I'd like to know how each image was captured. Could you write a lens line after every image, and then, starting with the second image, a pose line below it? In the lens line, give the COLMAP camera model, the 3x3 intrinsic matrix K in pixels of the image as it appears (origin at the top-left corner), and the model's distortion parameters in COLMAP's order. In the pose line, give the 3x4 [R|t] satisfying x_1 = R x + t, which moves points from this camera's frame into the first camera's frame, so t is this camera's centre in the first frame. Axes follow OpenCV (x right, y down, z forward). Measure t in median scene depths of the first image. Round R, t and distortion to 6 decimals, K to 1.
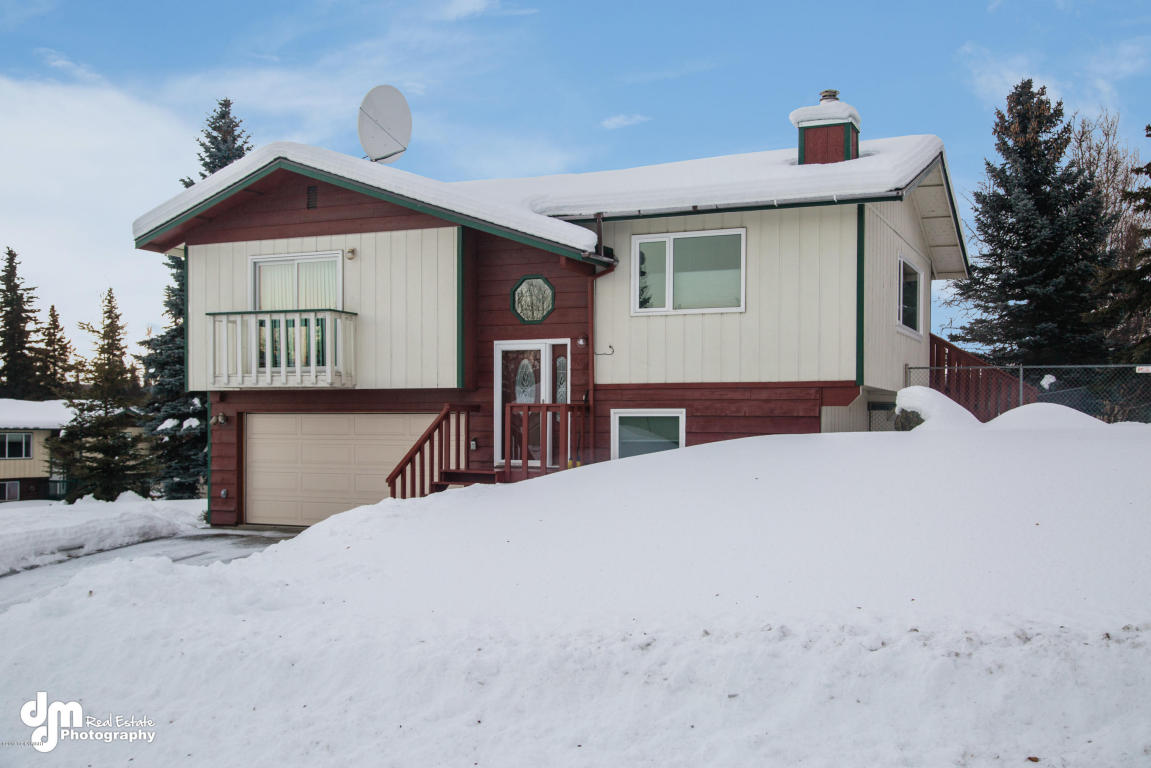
lens RADIAL K [[1157.6, 0, 575.5], [0, 1157.6, 384.0], [0, 0, 1]] dist [0.054991, 0.000269]
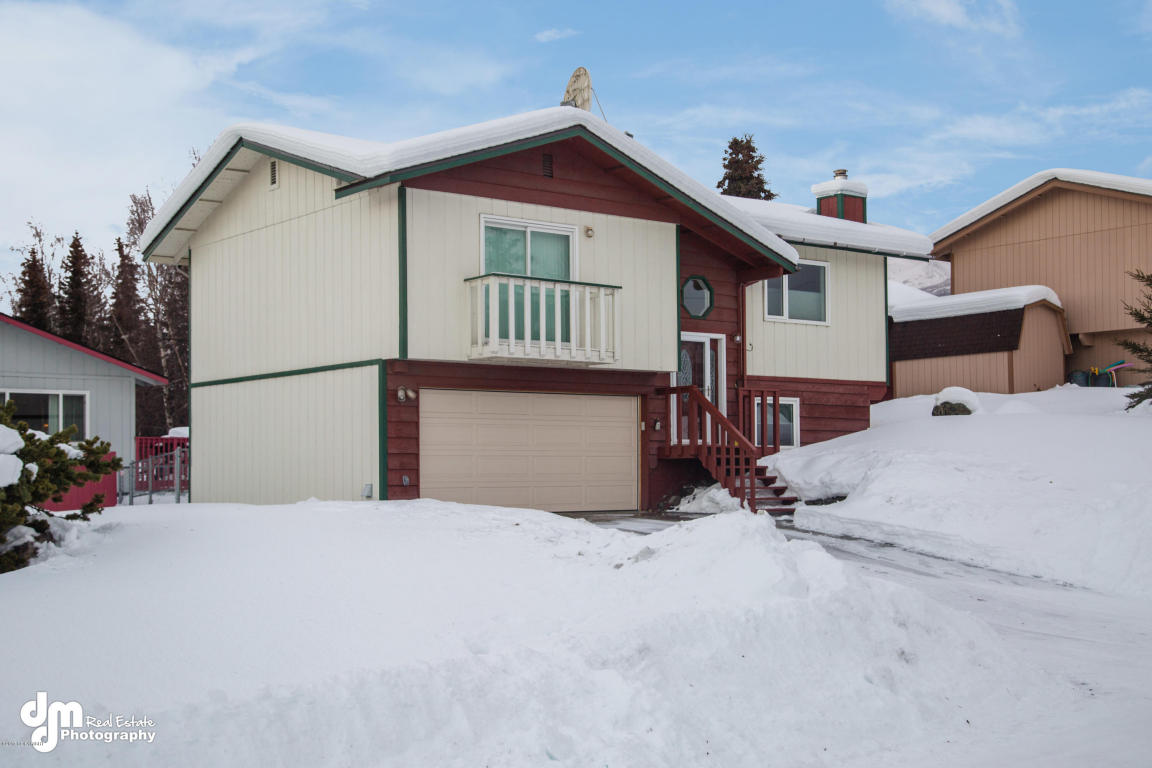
lens RADIAL K [[1477.9, 0, 576.0], [0, 1477.9, 384.0], [0, 0, 1]] dist [0.150904, -0.016720]
pose [[0.469346, 0.035879, 0.882285, -1.391803], [-0.038418, 0.999058, -0.020190, 0.046106], [-0.882178, -0.024419, 0.470282, 0.436863]]
